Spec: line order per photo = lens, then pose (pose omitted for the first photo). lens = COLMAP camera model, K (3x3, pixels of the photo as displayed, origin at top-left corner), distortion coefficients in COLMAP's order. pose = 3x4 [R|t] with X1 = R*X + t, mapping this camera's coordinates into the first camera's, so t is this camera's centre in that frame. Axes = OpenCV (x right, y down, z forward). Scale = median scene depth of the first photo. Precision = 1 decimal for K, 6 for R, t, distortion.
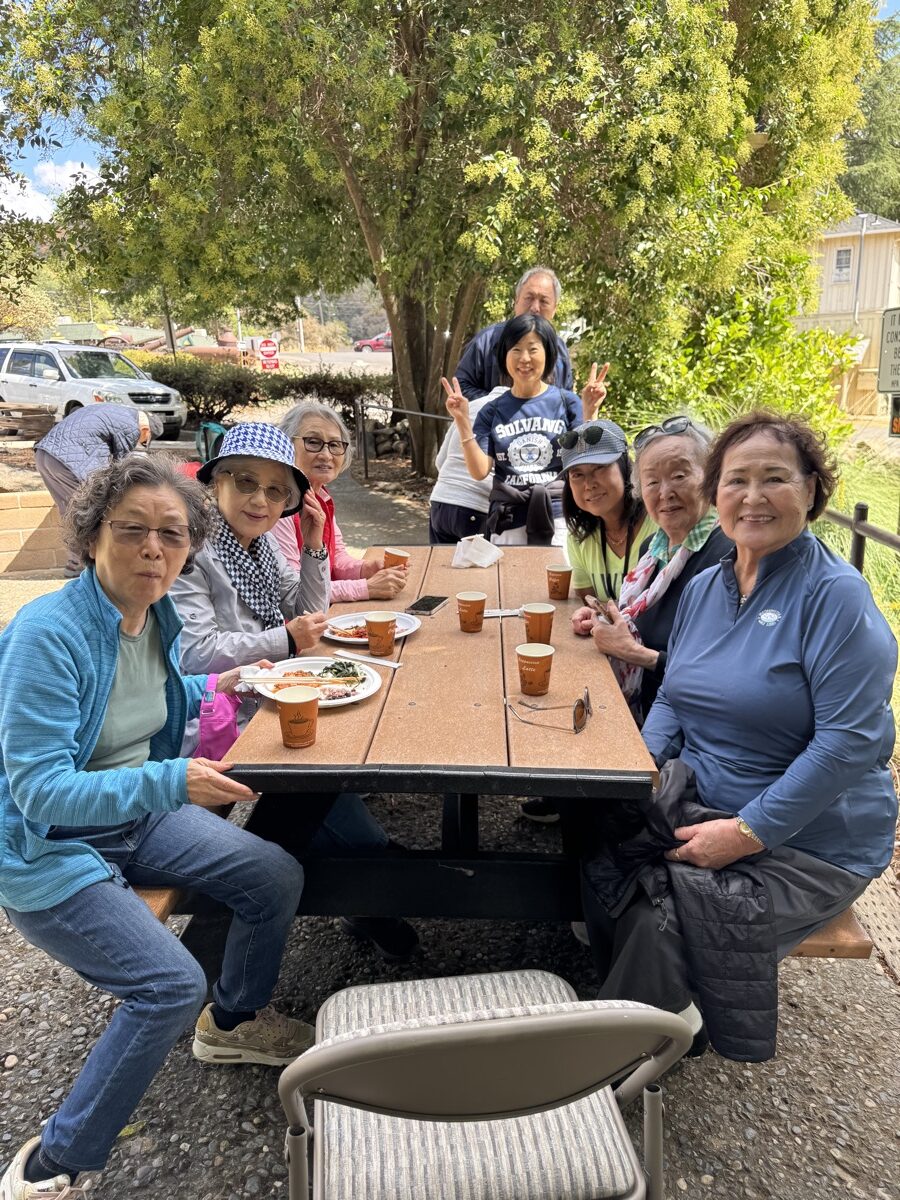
lens RADIAL K [[844.8, 0, 451.3], [0, 844.8, 605.6], [0, 0, 1]] dist [-0.000648, -0.023656]
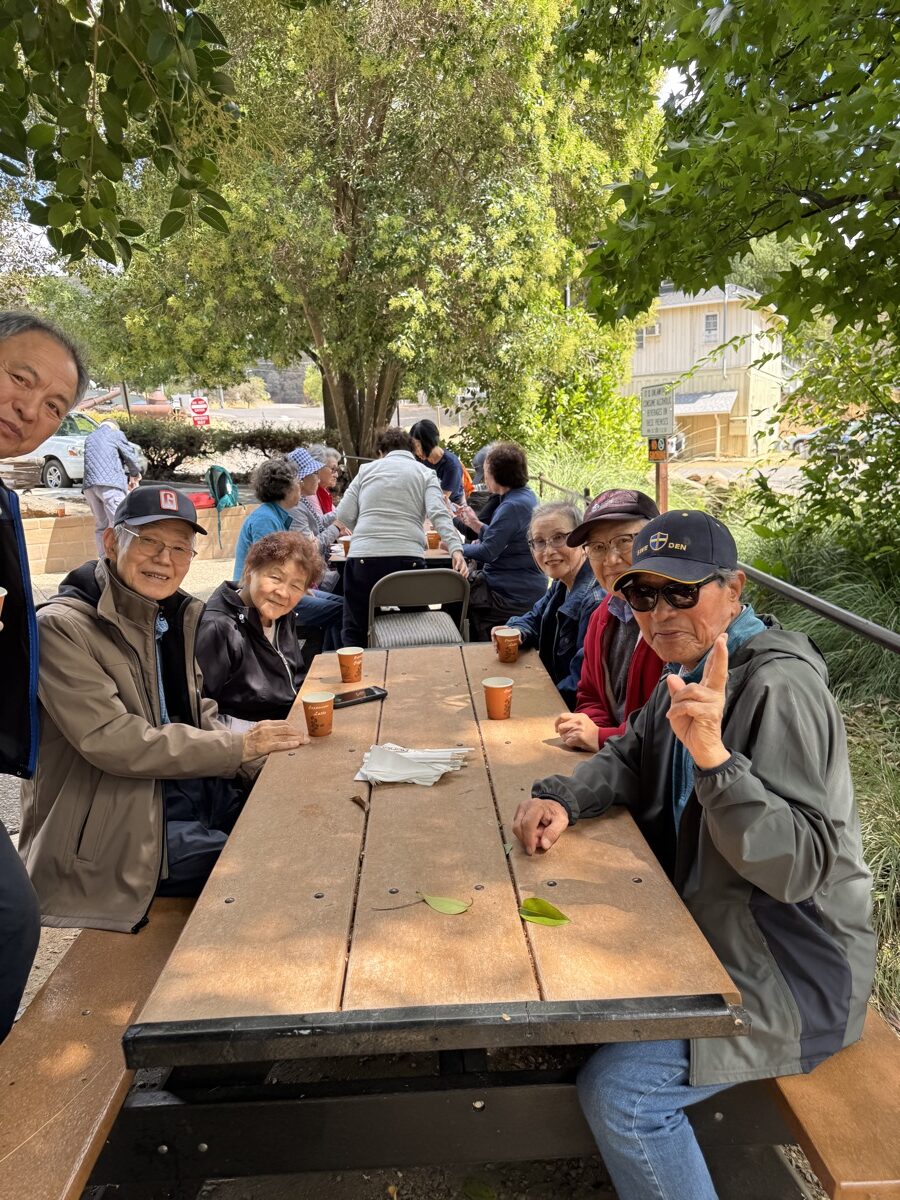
lens RADIAL K [[844.8, 0, 446.5], [0, 844.8, 607.0], [0, 0, 1]] dist [-0.000648, -0.023656]
pose [[0.995744, -0.032429, 0.086269, -0.026000], [0.037213, 0.997823, -0.054445, 0.125309], [-0.084316, 0.057423, 0.994783, -0.482026]]
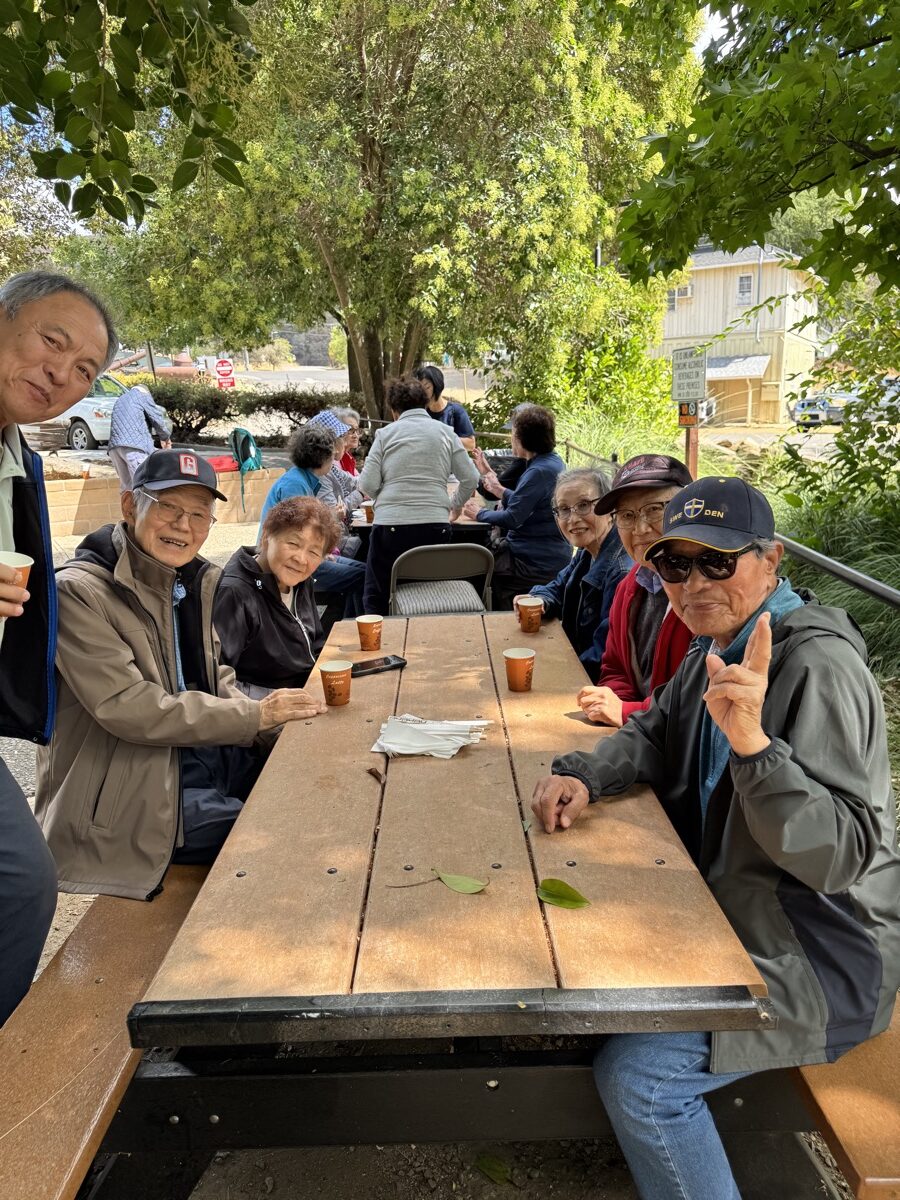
lens RADIAL K [[844.8, 0, 442.1], [0, 844.8, 607.8], [0, 0, 1]] dist [-0.000648, -0.023656]
pose [[0.998368, -0.023102, 0.052234, -0.023918], [0.023849, 0.999621, -0.013738, 0.123346], [-0.051897, 0.014962, 0.998540, -0.471653]]
